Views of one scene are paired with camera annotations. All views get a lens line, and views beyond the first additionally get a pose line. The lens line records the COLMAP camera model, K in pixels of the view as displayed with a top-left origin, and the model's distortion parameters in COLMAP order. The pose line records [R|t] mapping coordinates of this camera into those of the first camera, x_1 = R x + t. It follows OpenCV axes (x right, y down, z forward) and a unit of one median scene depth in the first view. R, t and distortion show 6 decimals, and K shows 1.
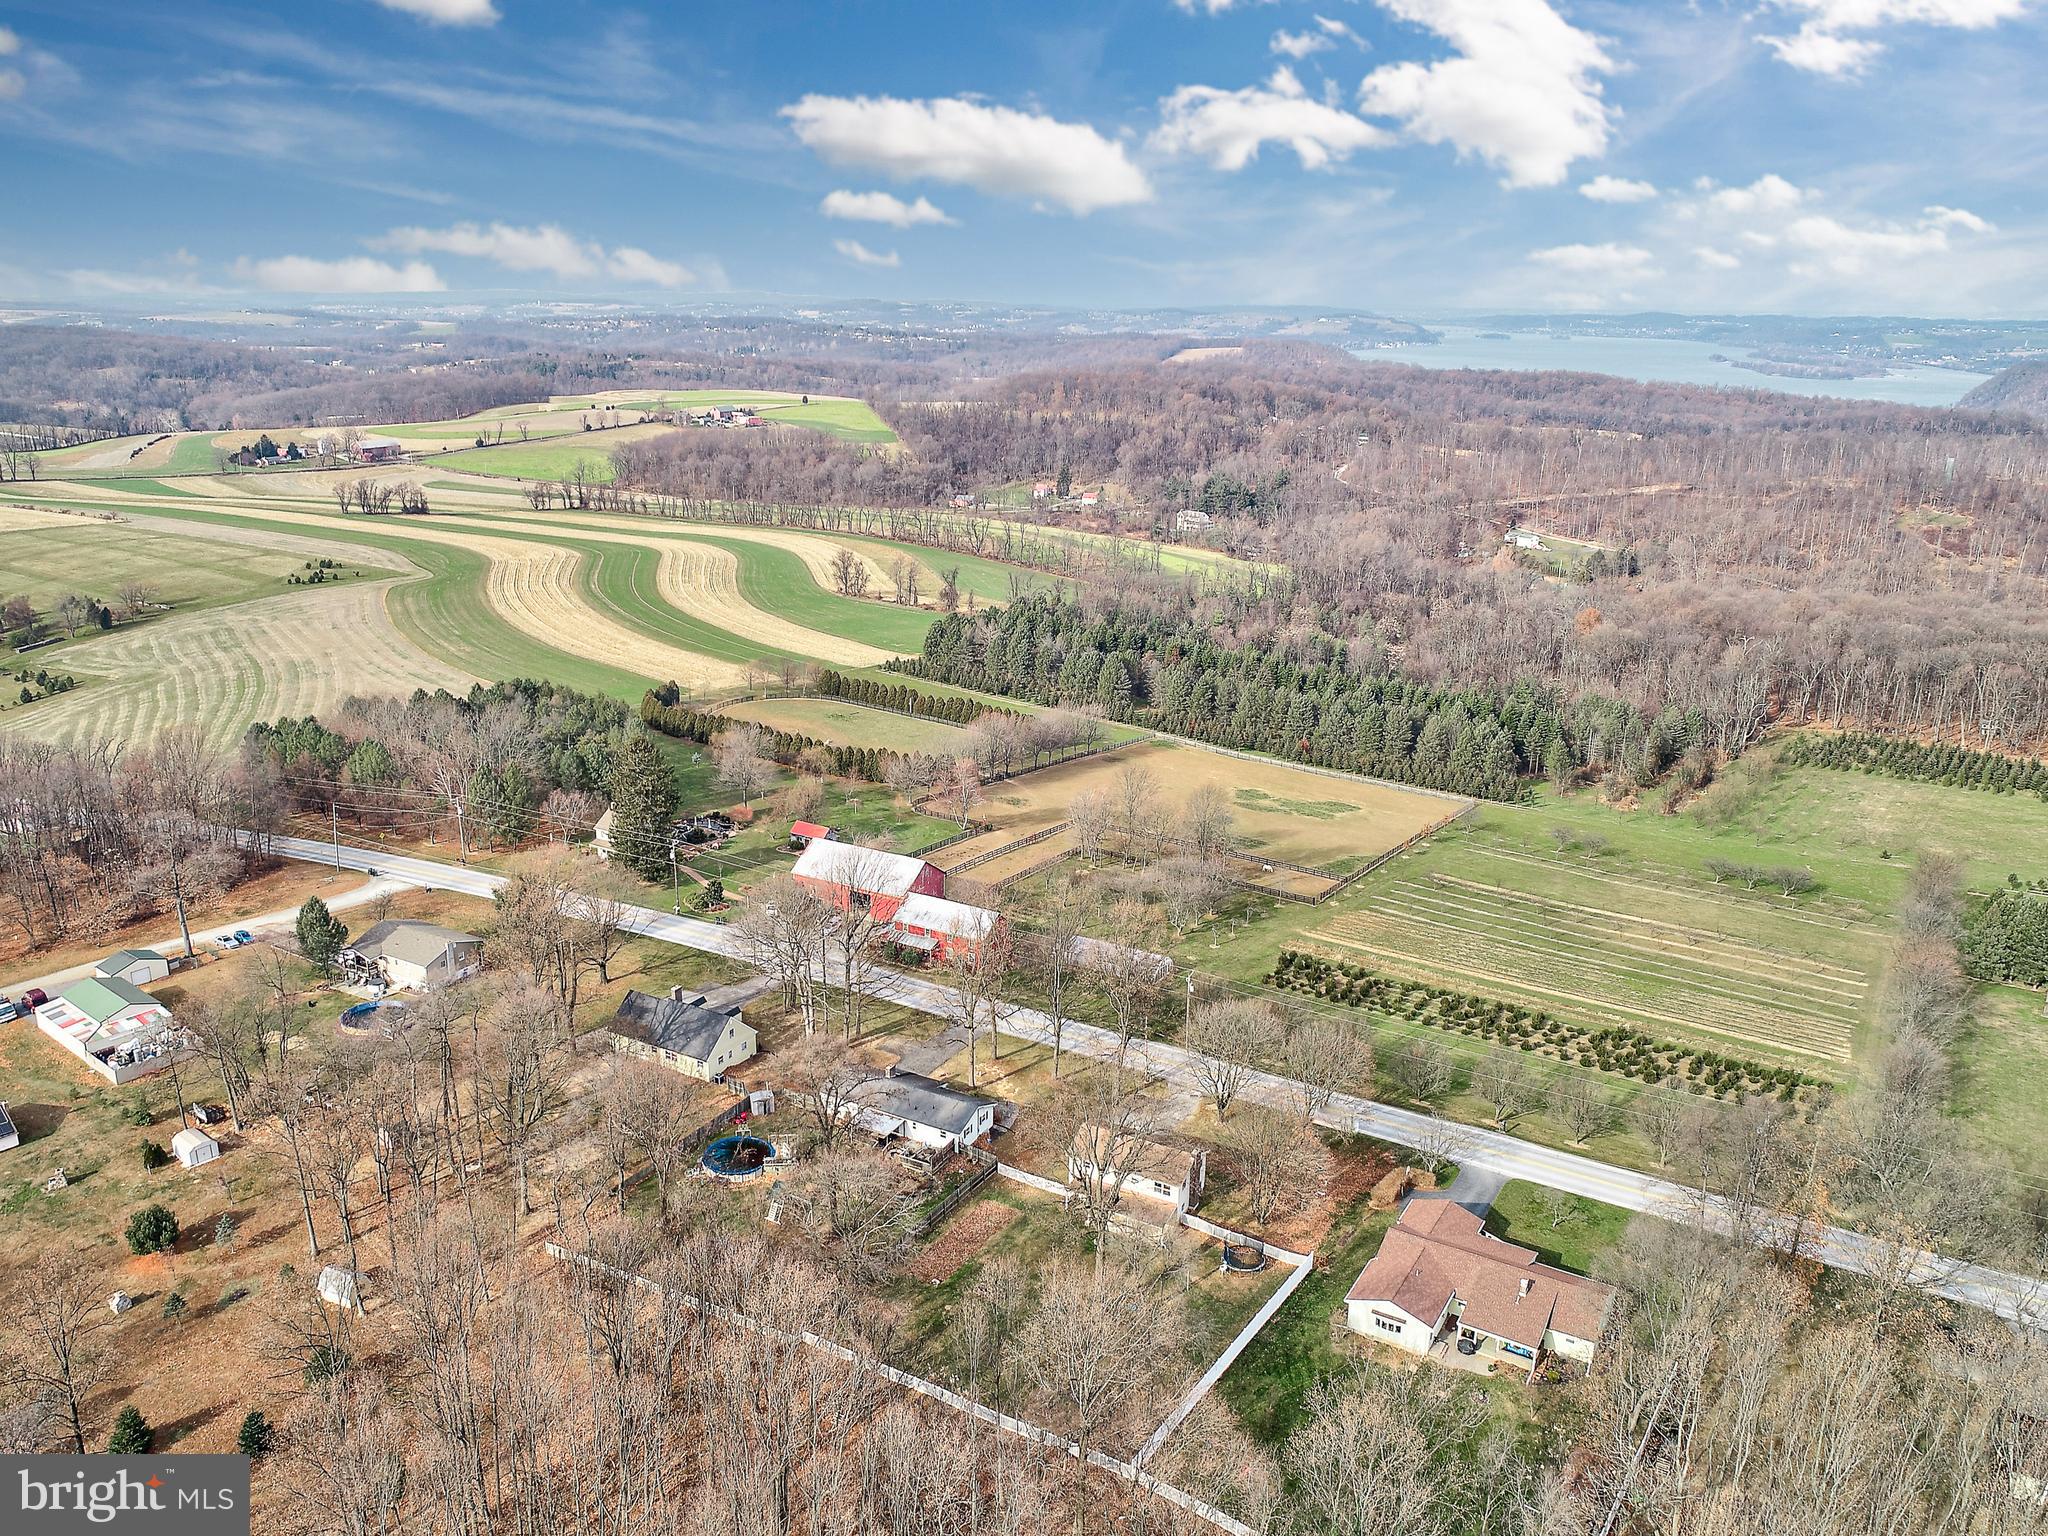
lens RADIAL K [[1589.3, 0, 1024.0], [0, 1589.3, 768.0], [0, 0, 1]] dist [0.001532, -0.004714]
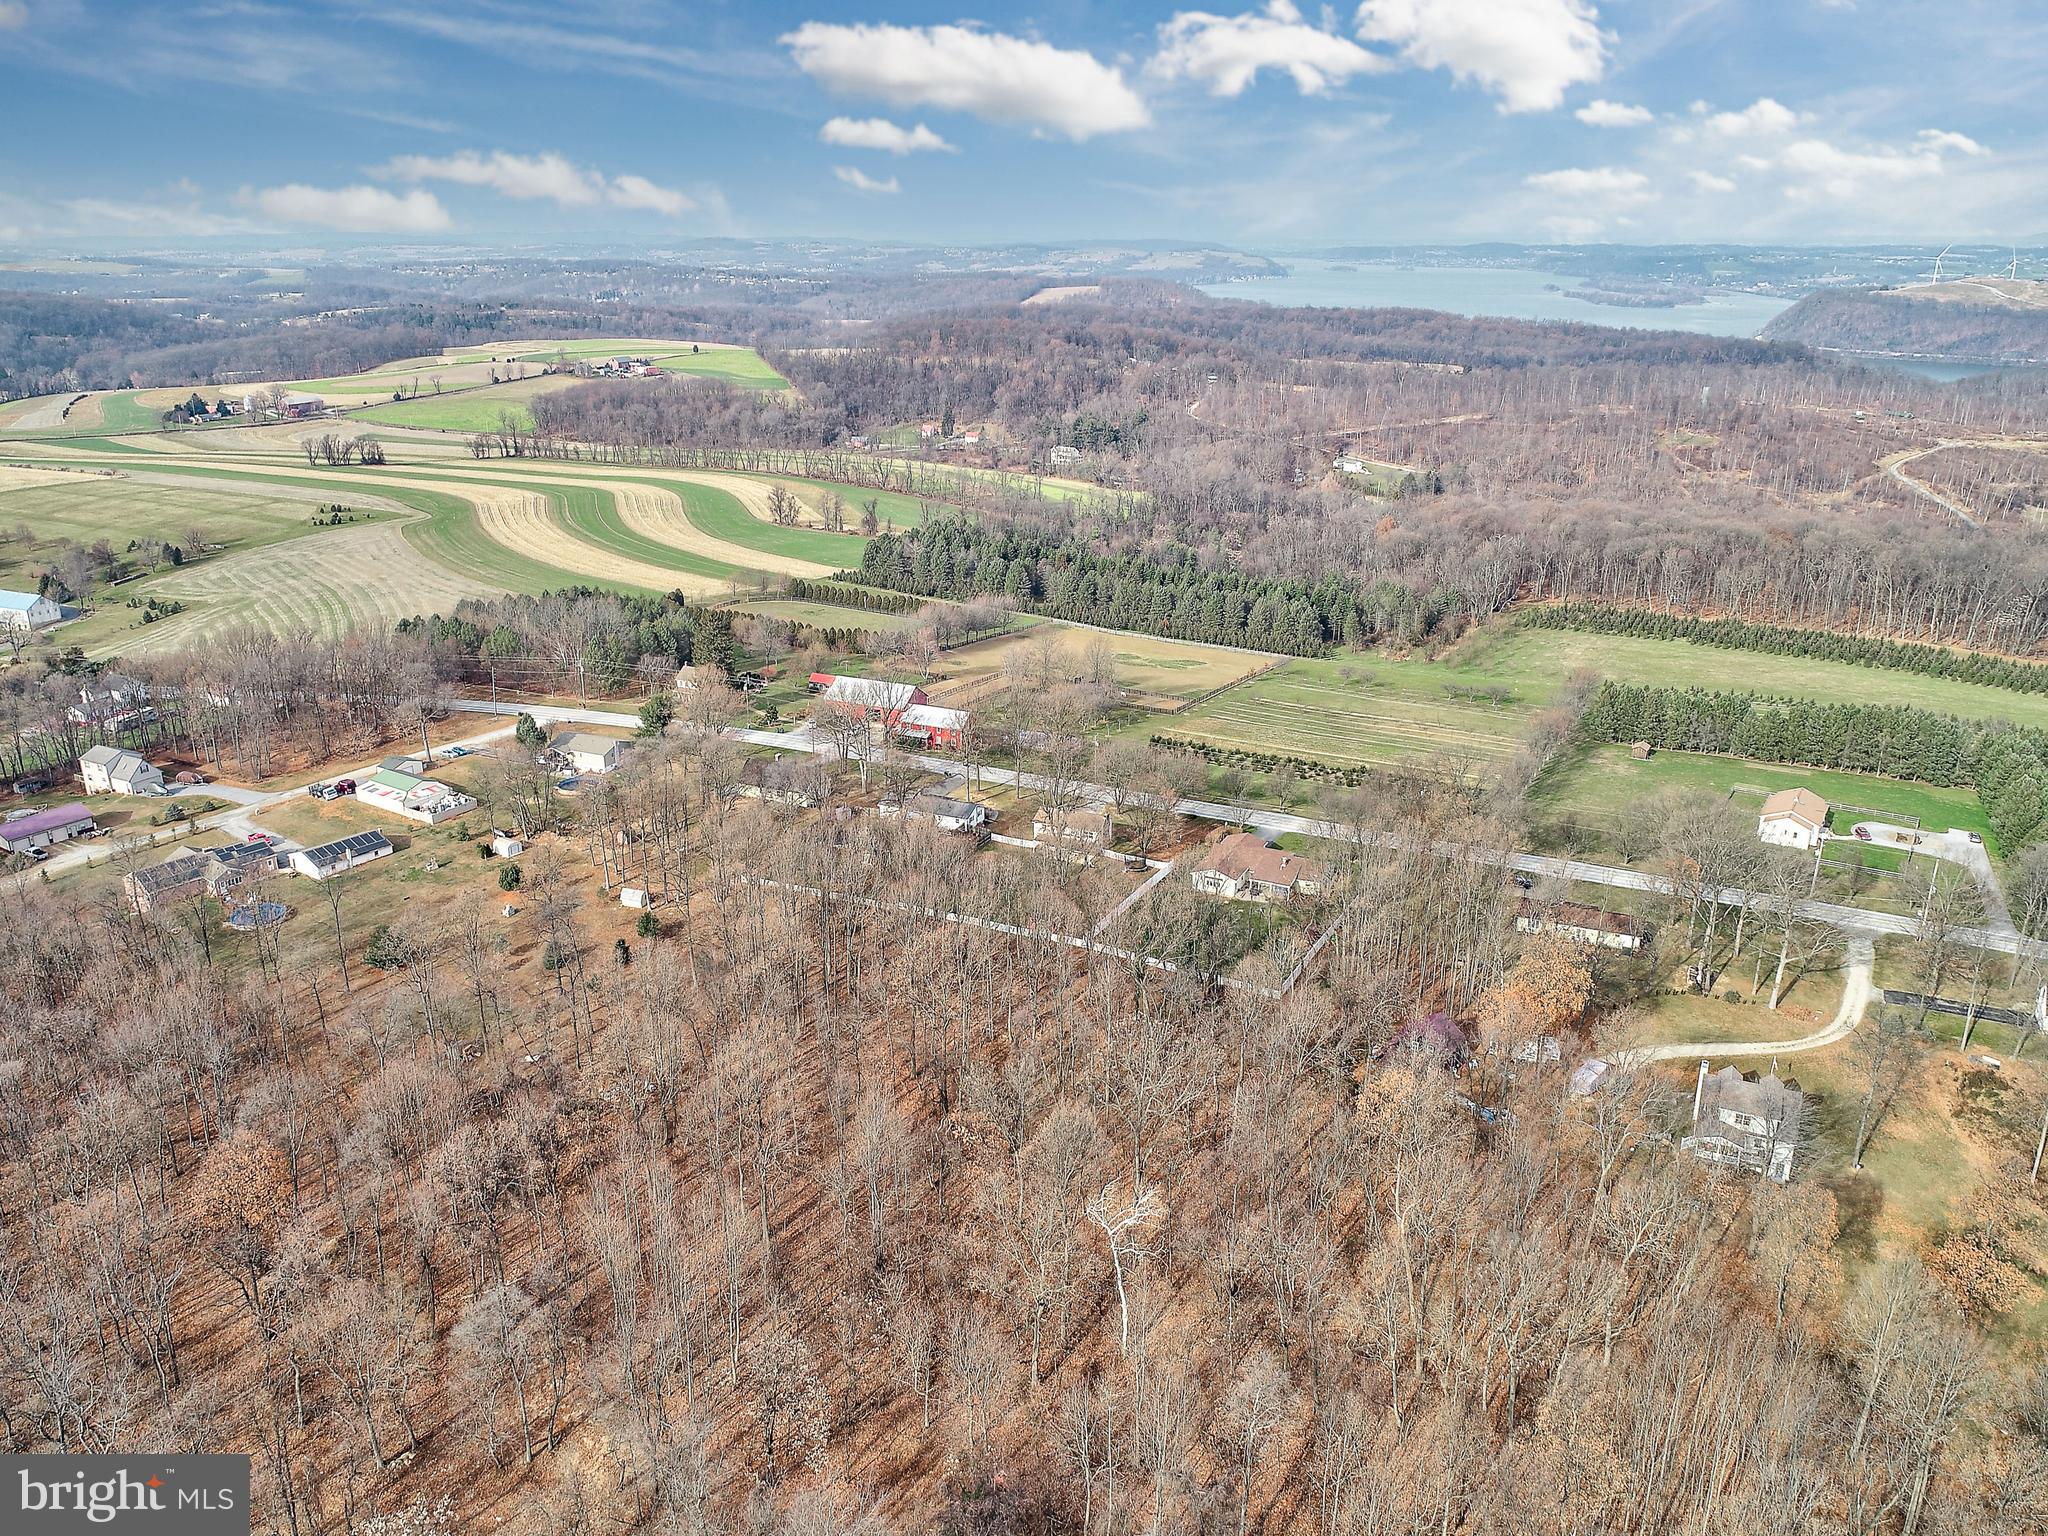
lens RADIAL K [[1589.3, 0, 1024.0], [0, 1589.3, 768.0], [0, 0, 1]] dist [0.001532, -0.004714]
pose [[0.996069, -0.037973, 0.080027, -0.024970], [0.034885, 0.998605, 0.039634, 0.023994], [-0.081421, -0.036686, 0.996004, -0.152624]]
